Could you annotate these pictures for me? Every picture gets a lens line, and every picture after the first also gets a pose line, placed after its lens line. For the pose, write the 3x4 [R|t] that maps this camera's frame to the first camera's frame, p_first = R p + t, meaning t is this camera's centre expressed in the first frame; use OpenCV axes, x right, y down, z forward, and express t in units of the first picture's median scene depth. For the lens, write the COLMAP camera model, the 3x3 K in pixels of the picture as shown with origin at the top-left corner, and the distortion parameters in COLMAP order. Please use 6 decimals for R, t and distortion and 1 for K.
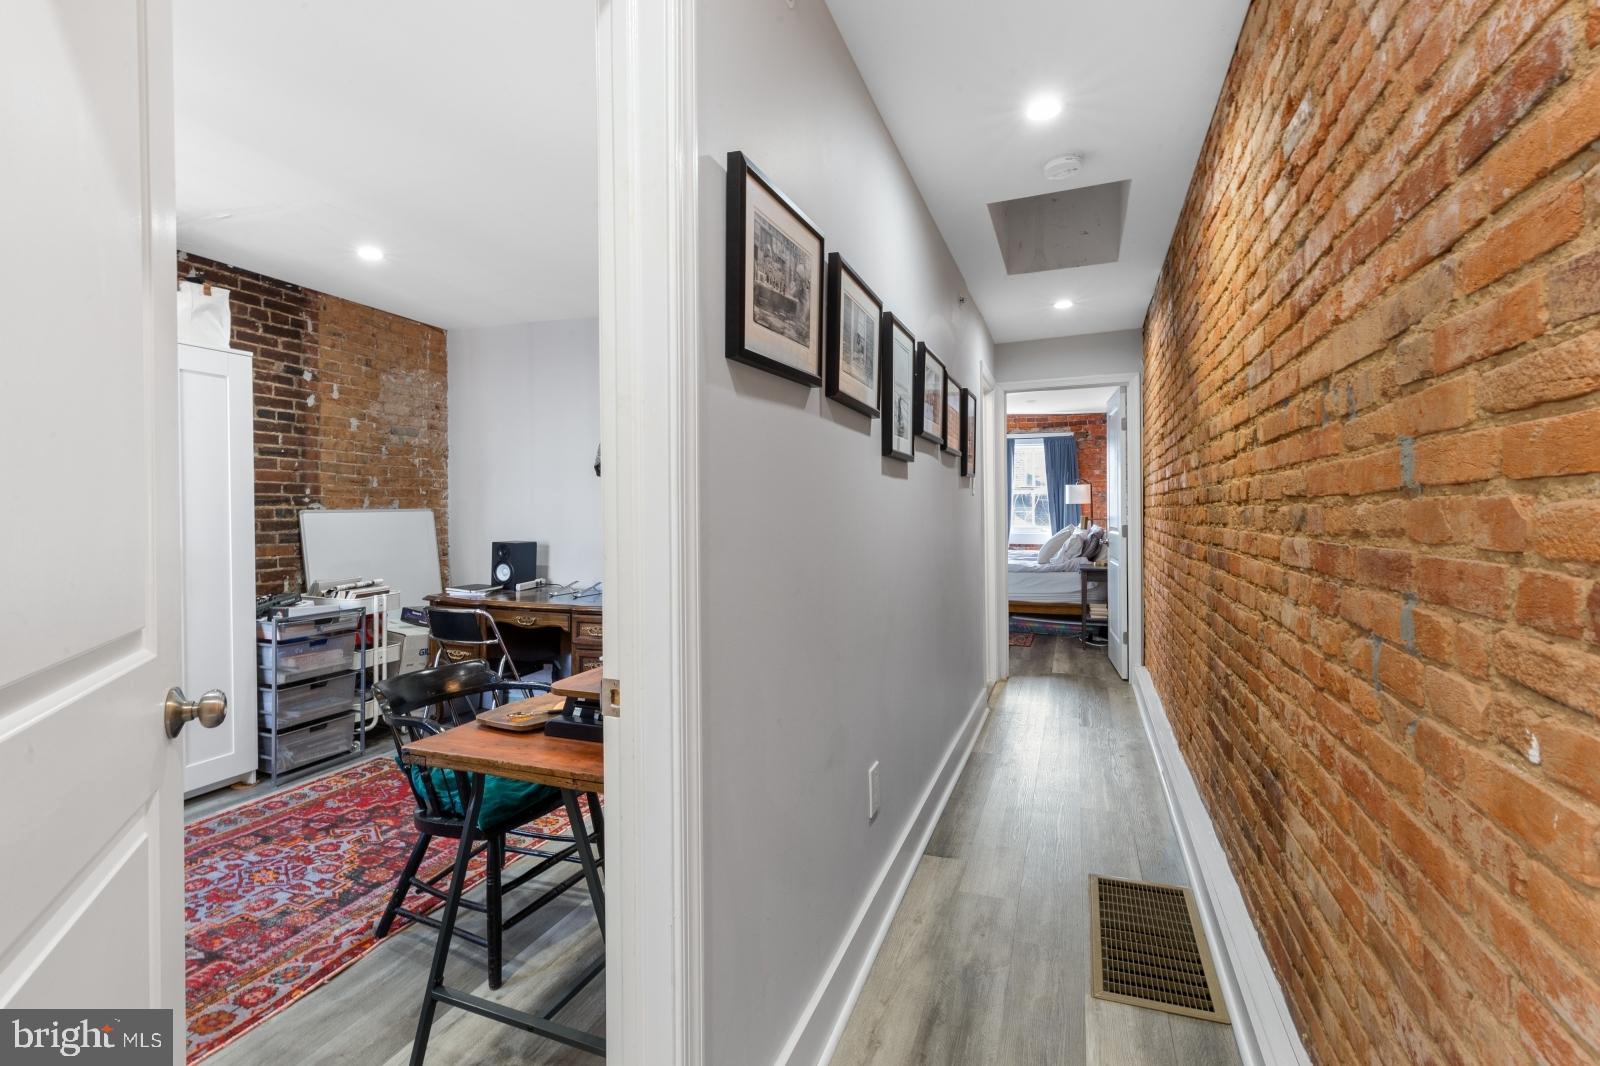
lens RADIAL K [[752.4, 0, 799.5], [0, 752.4, 528.0], [0, 0, 1]] dist [0.002193, -0.000404]
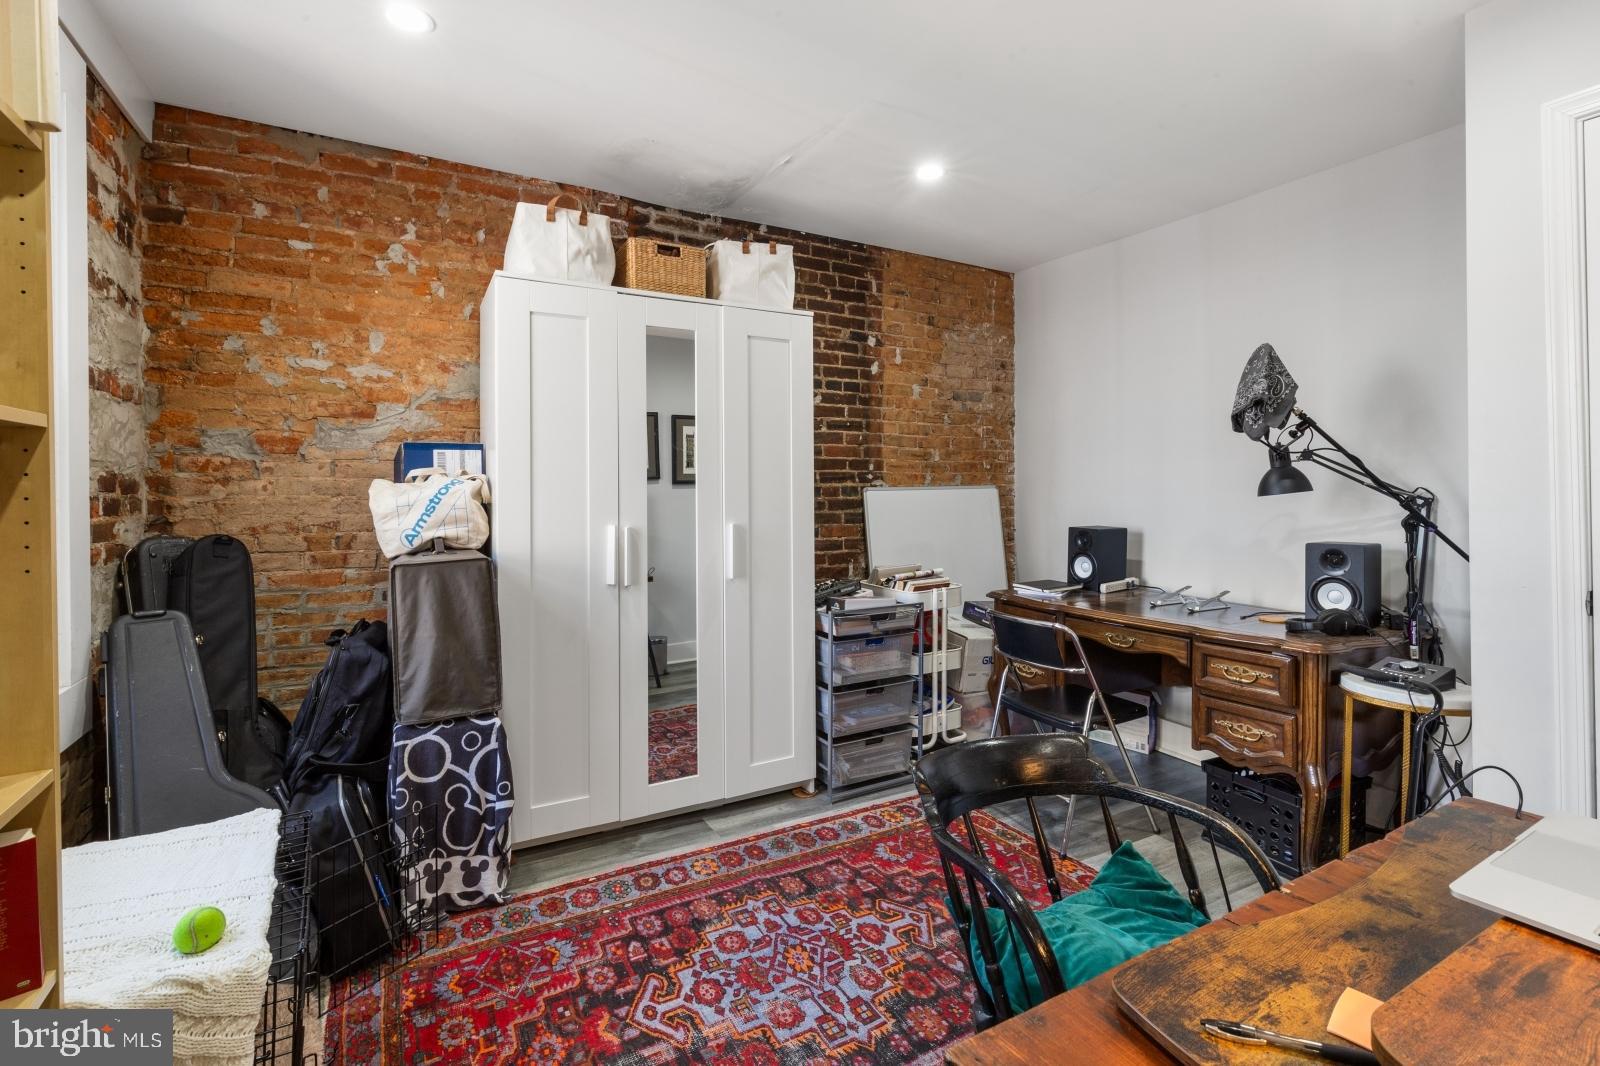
lens RADIAL K [[748.4, 0, 793.4], [0, 748.4, 511.9], [0, 0, 1]] dist [0.003923, -0.000382]
pose [[0.757199, 0.010329, -0.653103, -0.135936], [-0.005207, 0.999939, 0.009776, -0.003675], [0.653164, -0.004002, 0.757206, 0.260972]]
